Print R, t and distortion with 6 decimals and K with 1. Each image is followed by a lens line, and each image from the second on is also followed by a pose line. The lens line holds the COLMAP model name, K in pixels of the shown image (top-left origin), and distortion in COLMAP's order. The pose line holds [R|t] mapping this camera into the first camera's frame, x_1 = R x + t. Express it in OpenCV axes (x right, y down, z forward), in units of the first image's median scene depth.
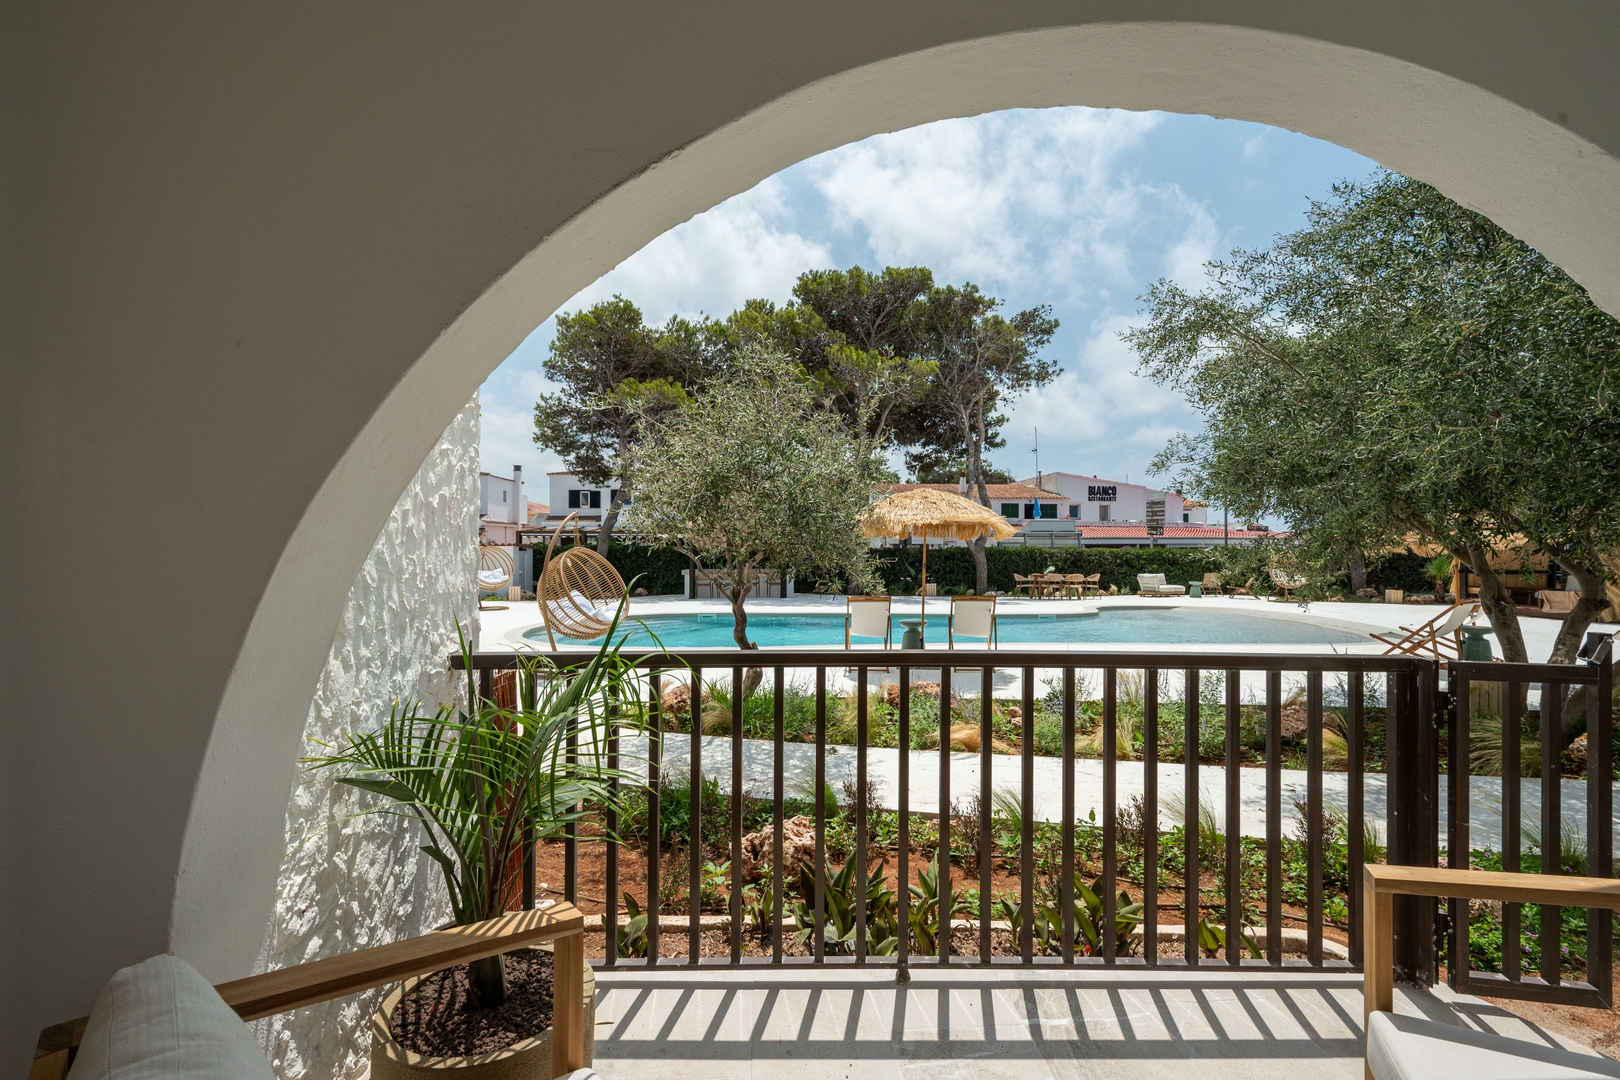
lens RADIAL K [[722.0, 0, 810.0], [0, 722.0, 540.0], [0, 0, 1]] dist [0.000062, -0.000010]
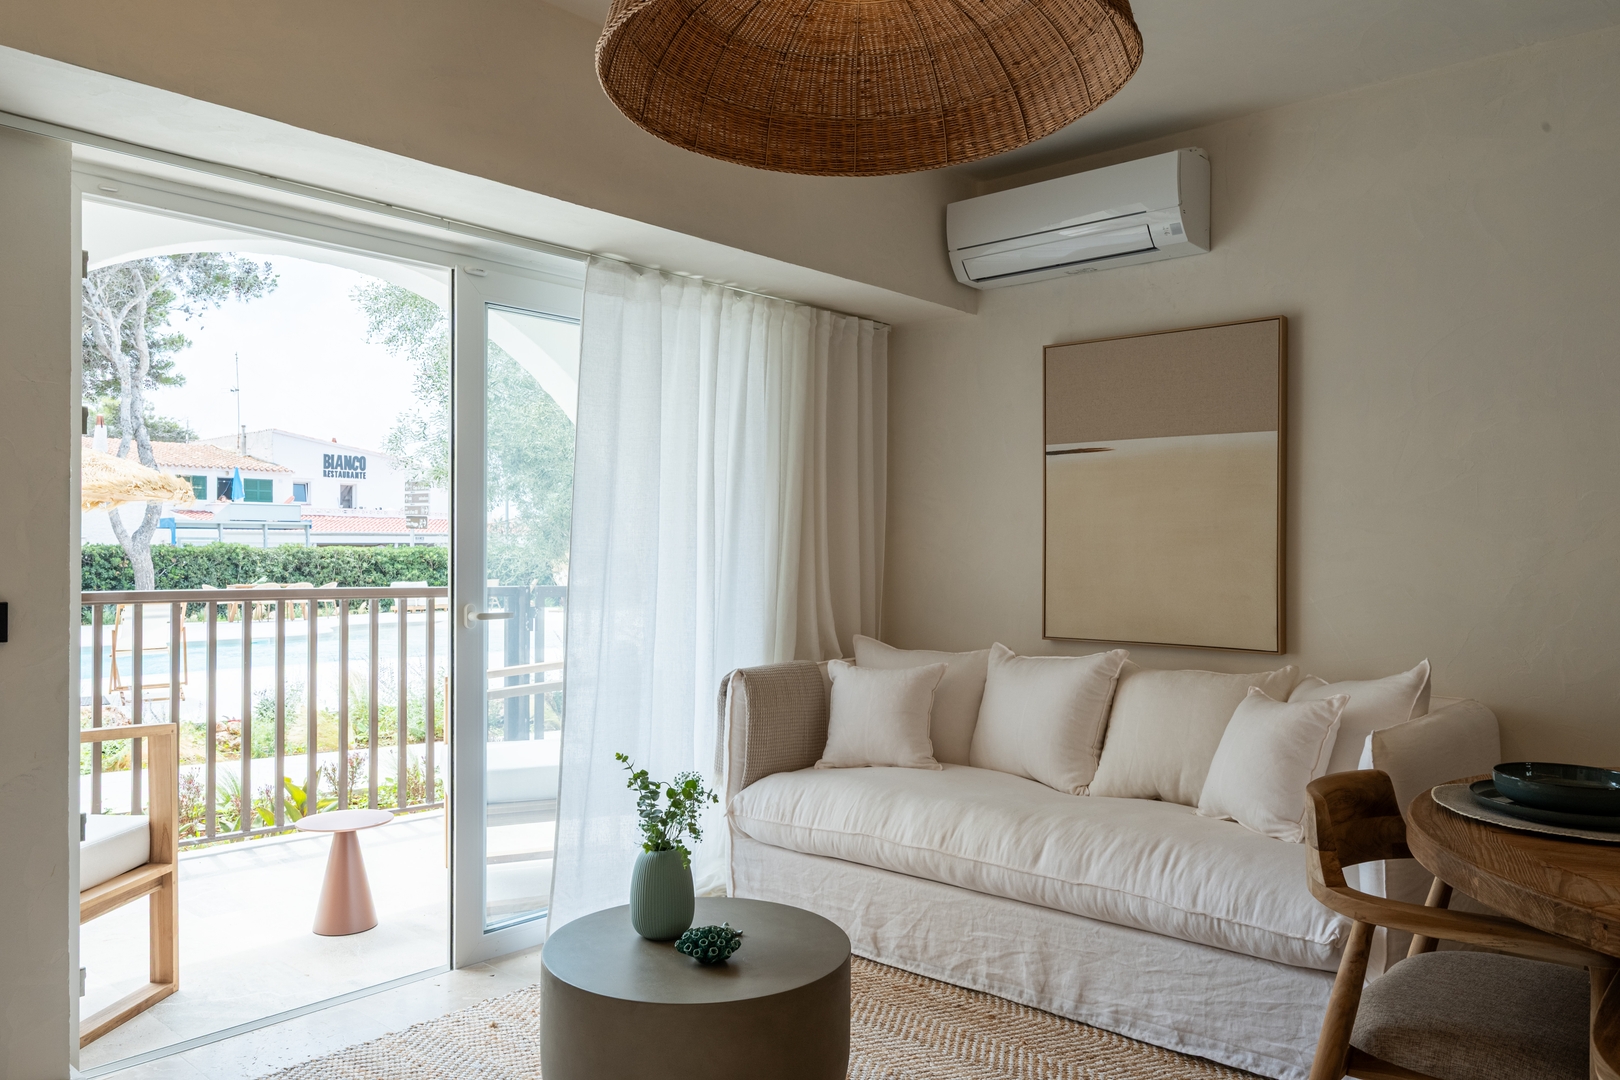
lens RADIAL K [[1149.4, 0, 814.2], [0, 1149.4, 548.3], [0, 0, 1]] dist [0.007342, 0.002280]
pose [[0.717863, -0.001726, 0.696182, -0.034168], [-0.003033, 0.999980, 0.005607, 0.005606], [-0.696178, -0.006136, 0.717843, -0.098539]]
